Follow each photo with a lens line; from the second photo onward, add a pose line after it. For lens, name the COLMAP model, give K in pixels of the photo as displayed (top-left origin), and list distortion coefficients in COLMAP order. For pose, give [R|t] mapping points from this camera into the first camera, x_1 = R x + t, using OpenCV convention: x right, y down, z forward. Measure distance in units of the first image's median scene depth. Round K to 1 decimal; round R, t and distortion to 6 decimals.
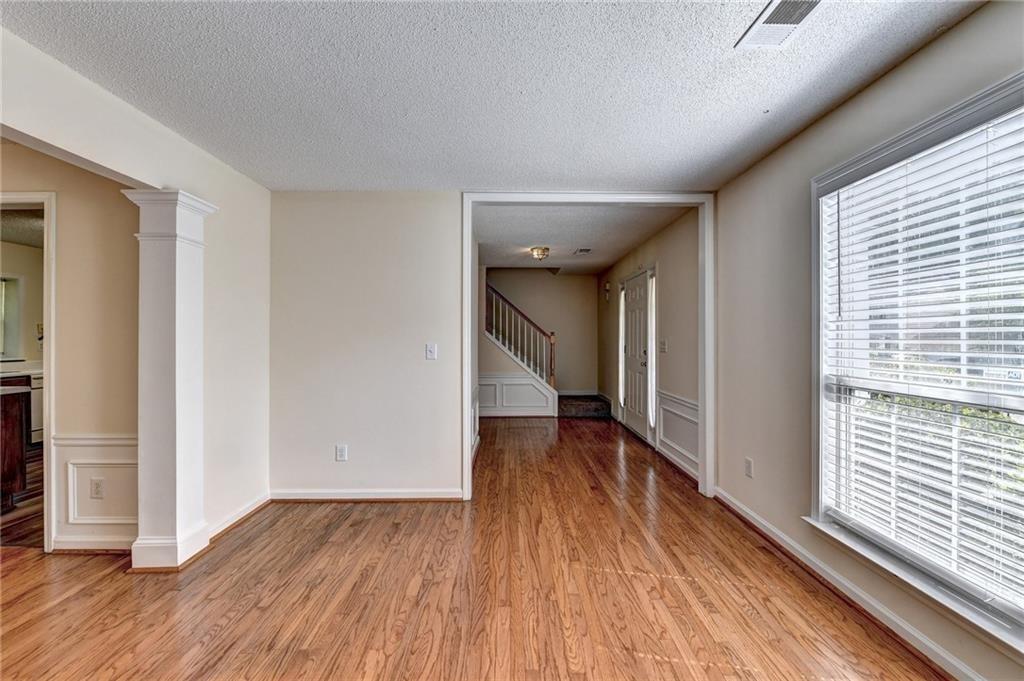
lens RADIAL K [[411.2, 0, 513.4], [0, 411.2, 338.9], [0, 0, 1]] dist [-0.009013, -0.000609]
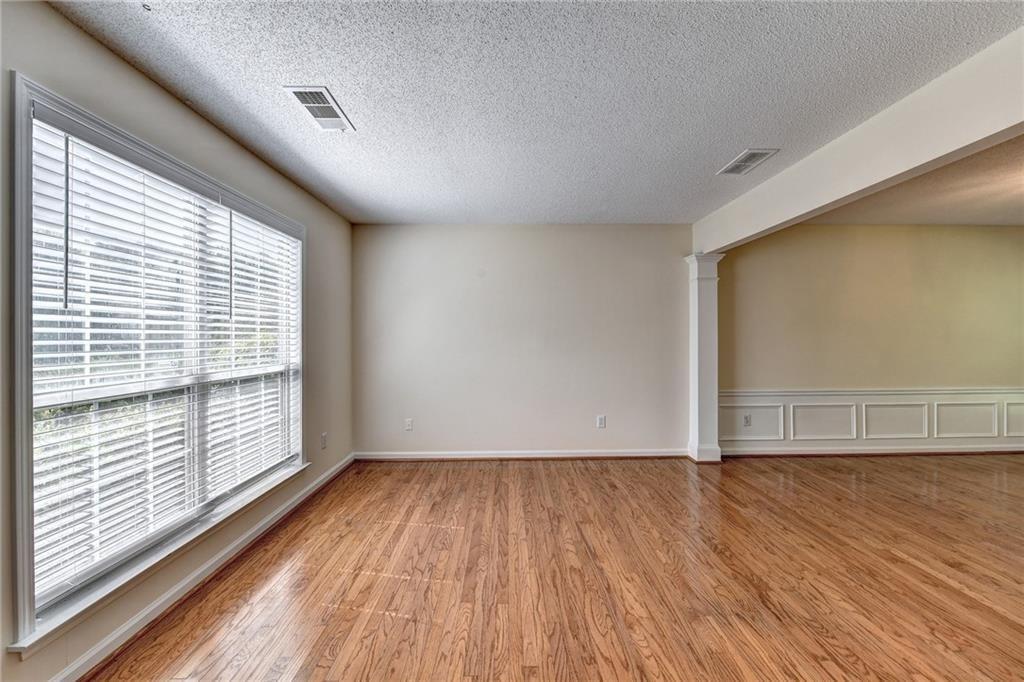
lens RADIAL K [[407.8, 0, 510.1], [0, 407.8, 340.0], [0, 0, 1]] dist [-0.008803, -0.001480]
pose [[-0.999979, 0.004787, 0.004378, 0.010695], [0.004831, 0.999938, 0.010015, -0.002094], [-0.004330, 0.010036, -0.999940, 1.550159]]
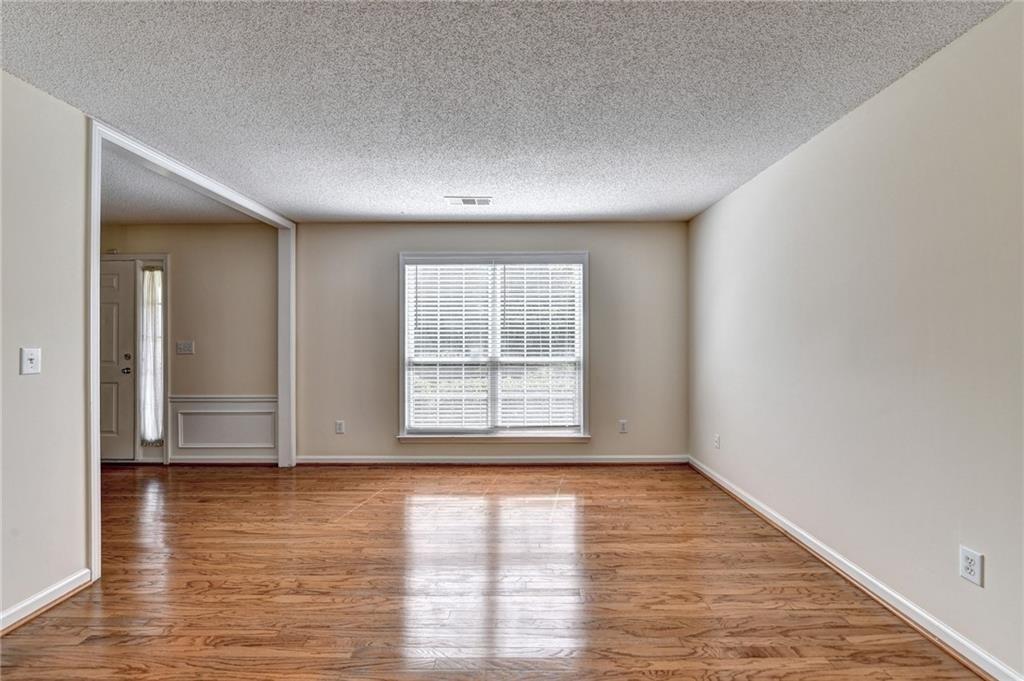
lens RADIAL K [[411.2, 0, 519.8], [0, 411.2, 340.4], [0, 0, 1]] dist [-0.009013, -0.000609]
pose [[0.010995, -0.002725, 0.999936, -1.099259], [0.004812, 0.999985, 0.002672, 0.005461], [-0.999928, 0.004782, 0.011007, 0.429740]]
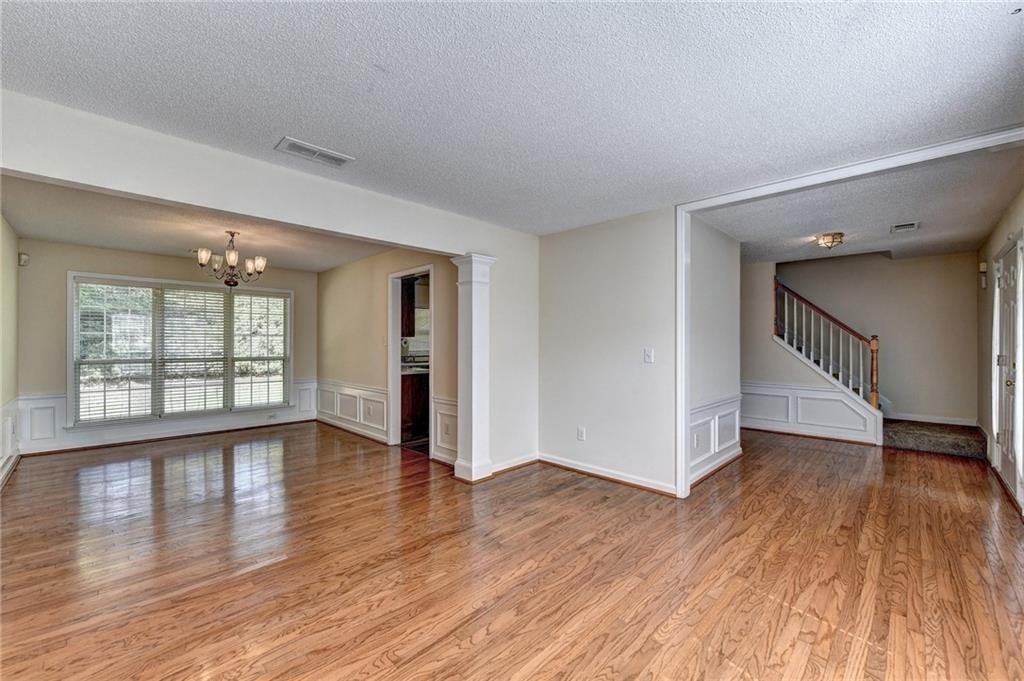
lens RADIAL K [[411.2, 0, 516.6], [0, 411.2, 340.0], [0, 0, 1]] dist [-0.009013, -0.000609]
pose [[0.708703, -0.002791, -0.705502, 0.471087], [-0.002157, 0.999979, -0.006123, -0.004422], [0.705504, 0.005861, 0.708682, -0.053565]]
